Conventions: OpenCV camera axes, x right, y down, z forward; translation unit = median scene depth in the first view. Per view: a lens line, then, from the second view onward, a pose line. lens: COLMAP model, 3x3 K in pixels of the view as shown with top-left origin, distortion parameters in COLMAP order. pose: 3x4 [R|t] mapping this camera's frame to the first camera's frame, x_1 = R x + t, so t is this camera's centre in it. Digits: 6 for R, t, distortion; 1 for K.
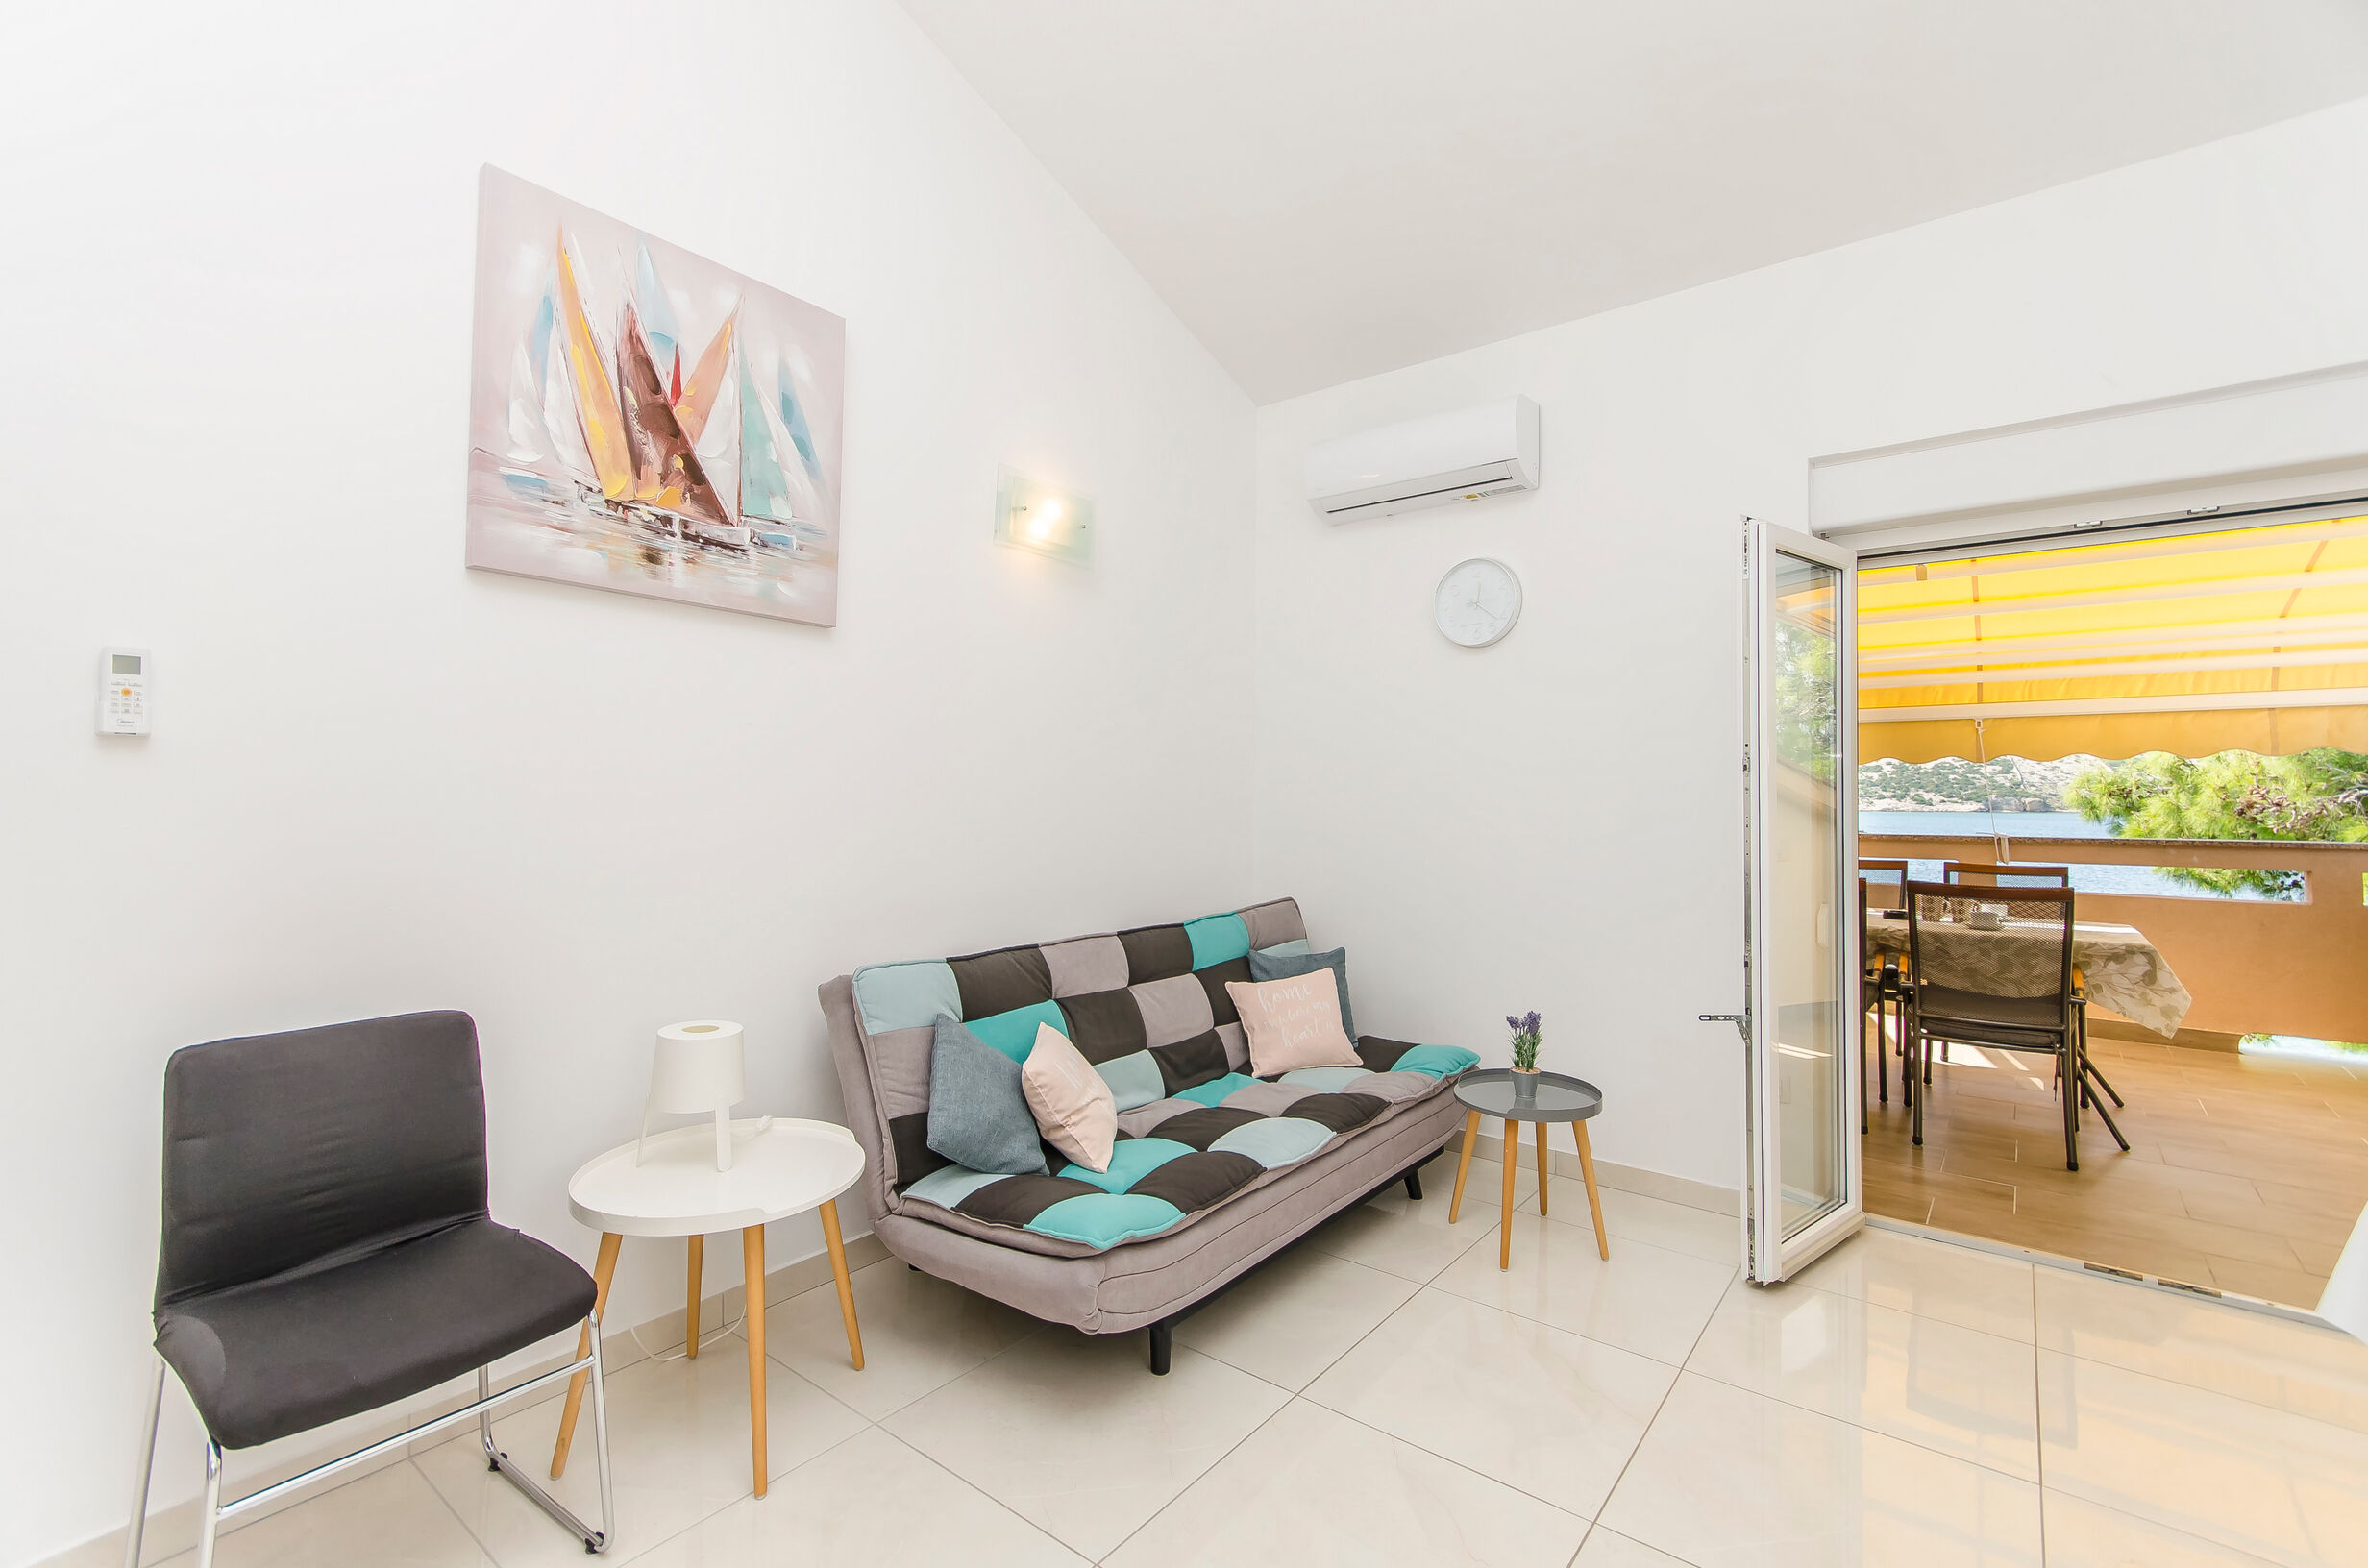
lens RADIAL K [[1045.2, 0, 1205.2], [0, 1045.2, 786.4], [0, 0, 1]] dist [0.003266, 0.001587]
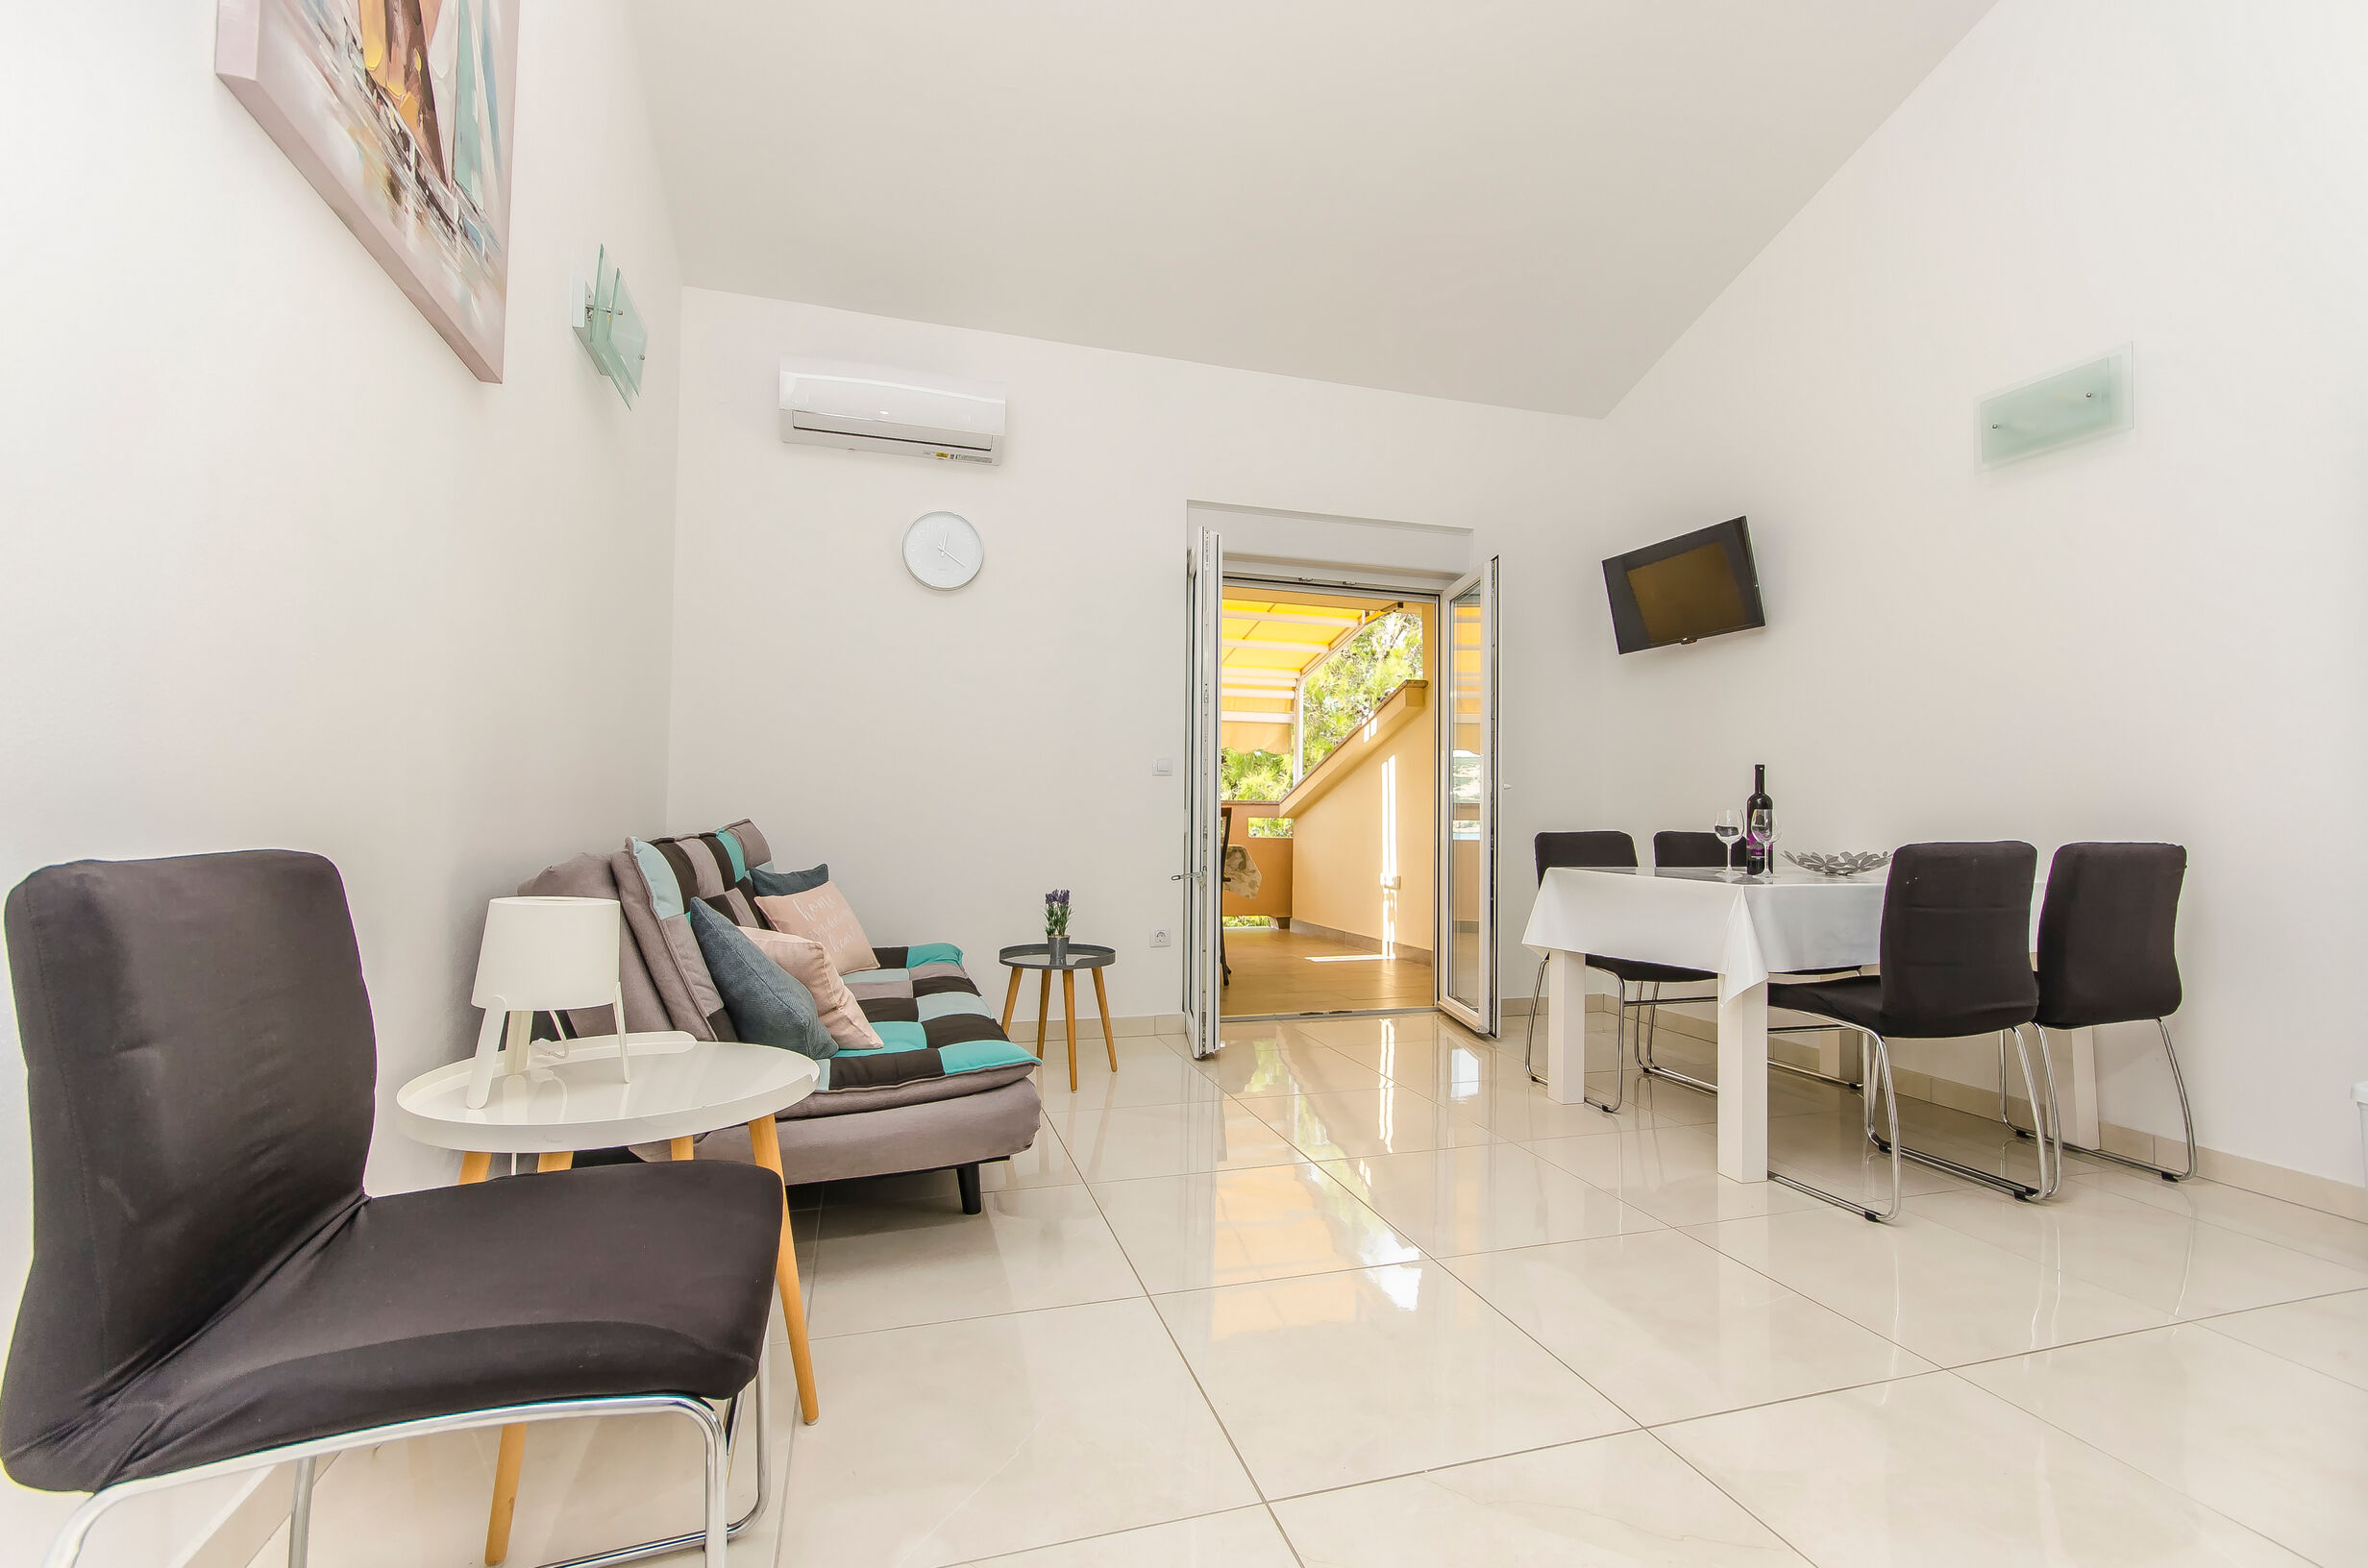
lens RADIAL K [[1045.2, 0, 1197.1], [0, 1045.2, 781.1], [0, 0, 1]] dist [0.003266, 0.001587]
pose [[0.549337, 0.034649, 0.834883, -0.447569], [-0.012770, 0.999371, -0.033073, 0.091209], [-0.835504, 0.007506, 0.549434, 0.135507]]
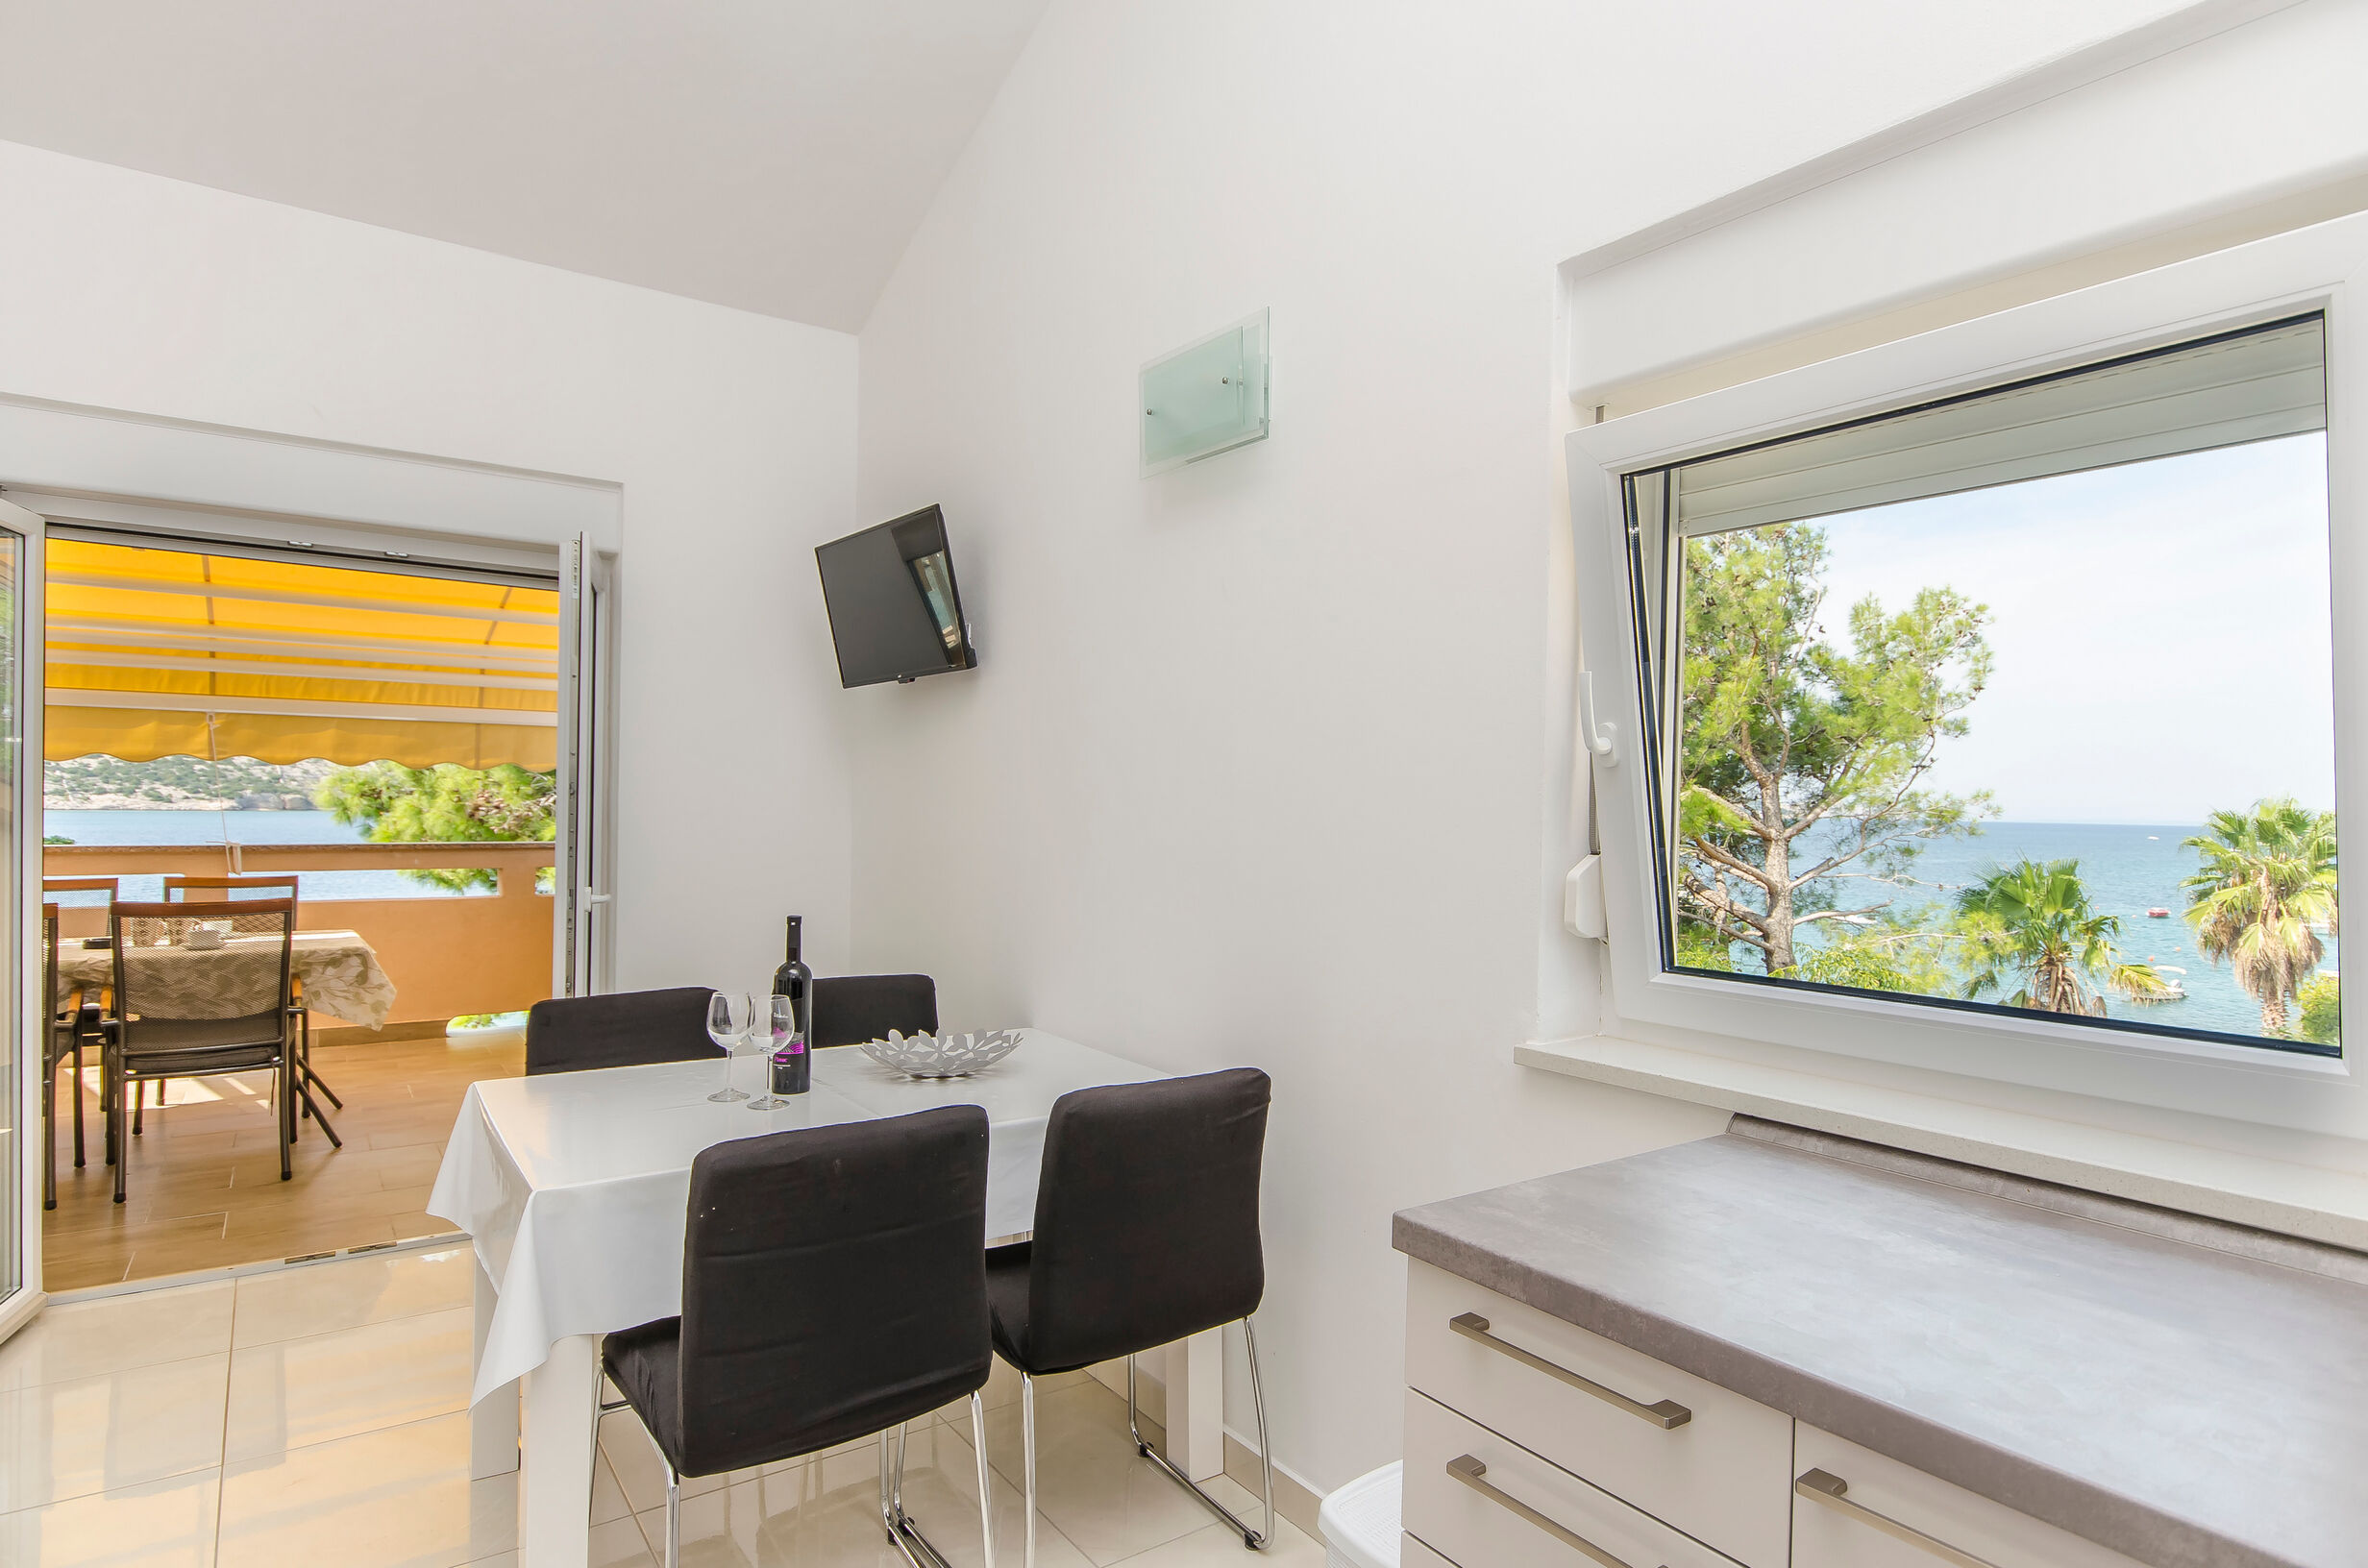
lens RADIAL K [[1260.5, 0, 1227.9], [0, 1260.5, 812.4], [0, 0, 1]] dist [-0.003782, -0.003913]
pose [[0.263884, -0.003271, 0.964549, -0.073996], [-0.022877, 0.999692, 0.009648, -0.013331], [-0.964283, -0.024612, 0.263728, -0.141994]]
